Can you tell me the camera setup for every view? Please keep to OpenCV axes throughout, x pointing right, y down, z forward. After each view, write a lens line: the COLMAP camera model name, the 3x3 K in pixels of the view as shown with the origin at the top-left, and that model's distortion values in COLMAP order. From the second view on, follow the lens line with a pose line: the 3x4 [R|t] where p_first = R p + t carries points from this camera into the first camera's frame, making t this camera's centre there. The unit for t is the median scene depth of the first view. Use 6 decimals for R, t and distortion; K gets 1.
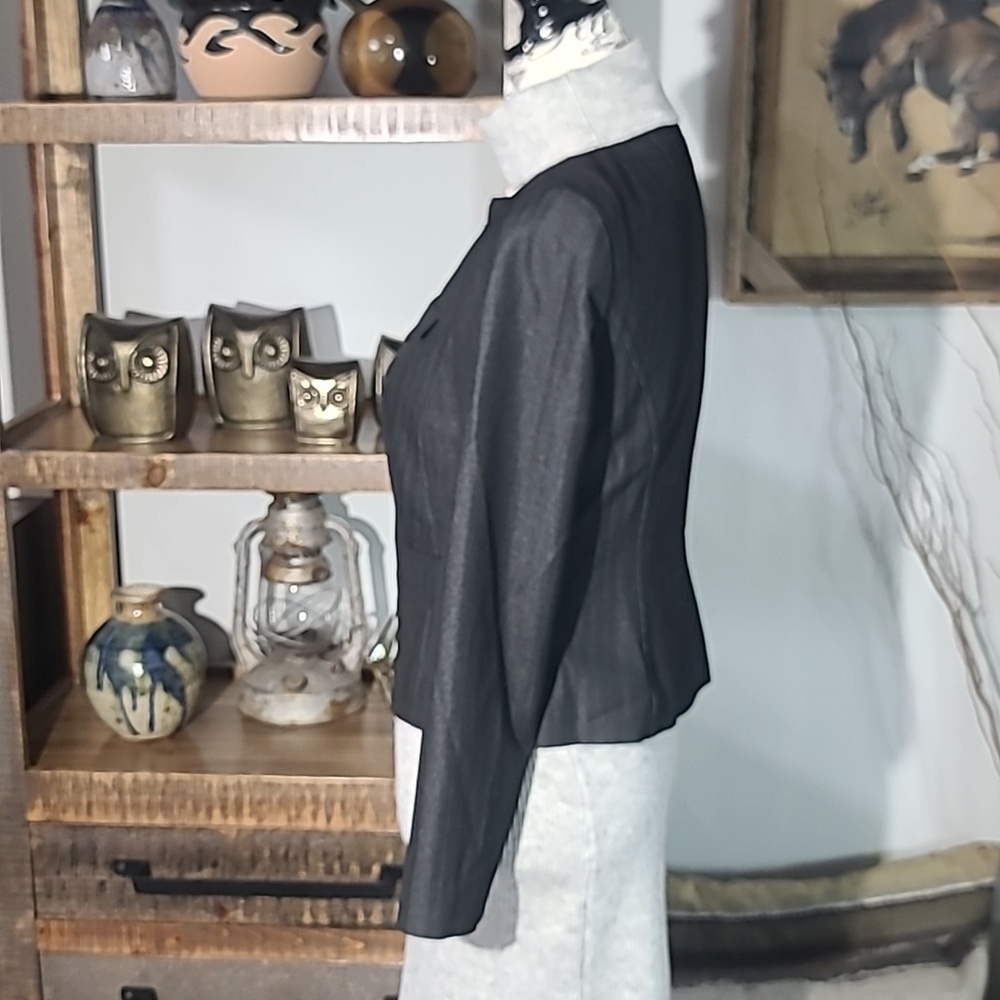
lens RADIAL K [[1602.6, 0, 500.0], [0, 1602.6, 500.0], [0, 0, 1]] dist [0.035342, -0.150392]
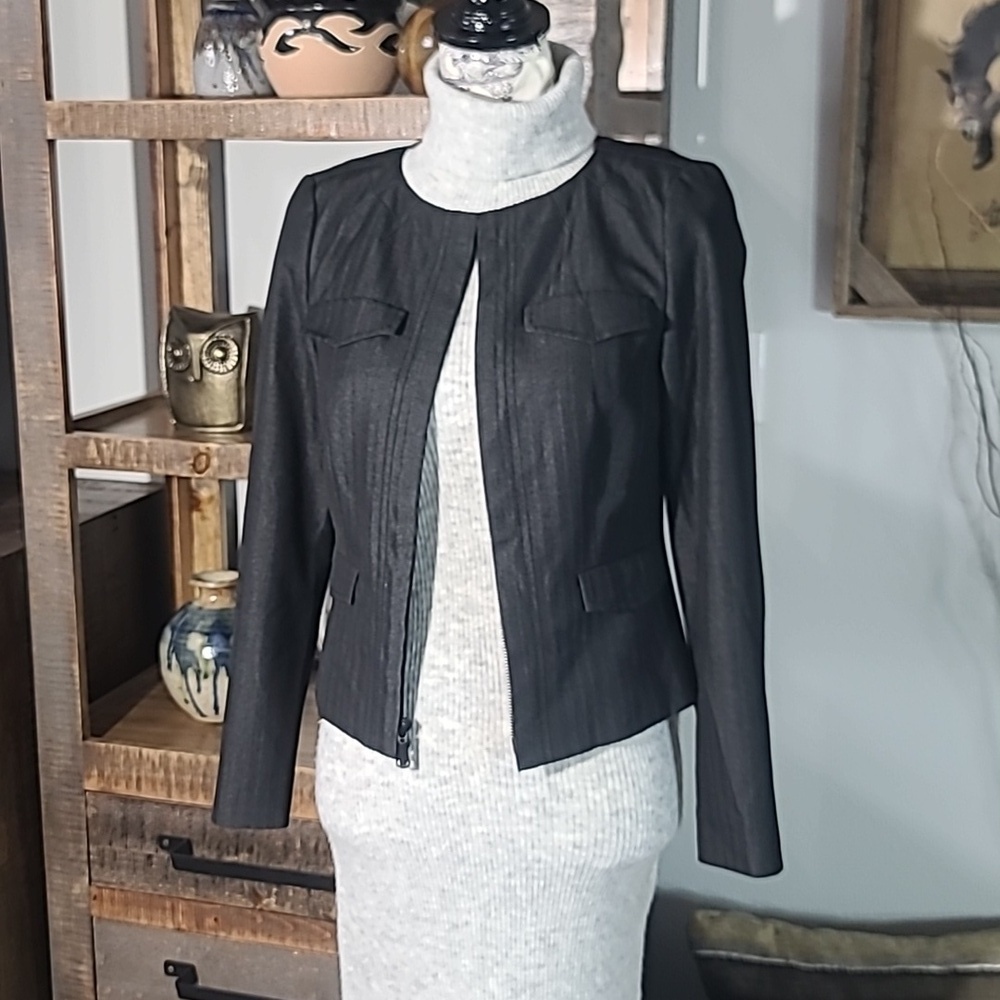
lens RADIAL K [[1602.6, 0, 500.0], [0, 1602.6, 500.0], [0, 0, 1]] dist [0.035342, -0.150392]
pose [[0.973371, 0.054880, -0.222571, 0.186988], [-0.057913, 0.998296, -0.007119, 0.004089], [0.221801, 0.019819, 0.974891, 0.040478]]
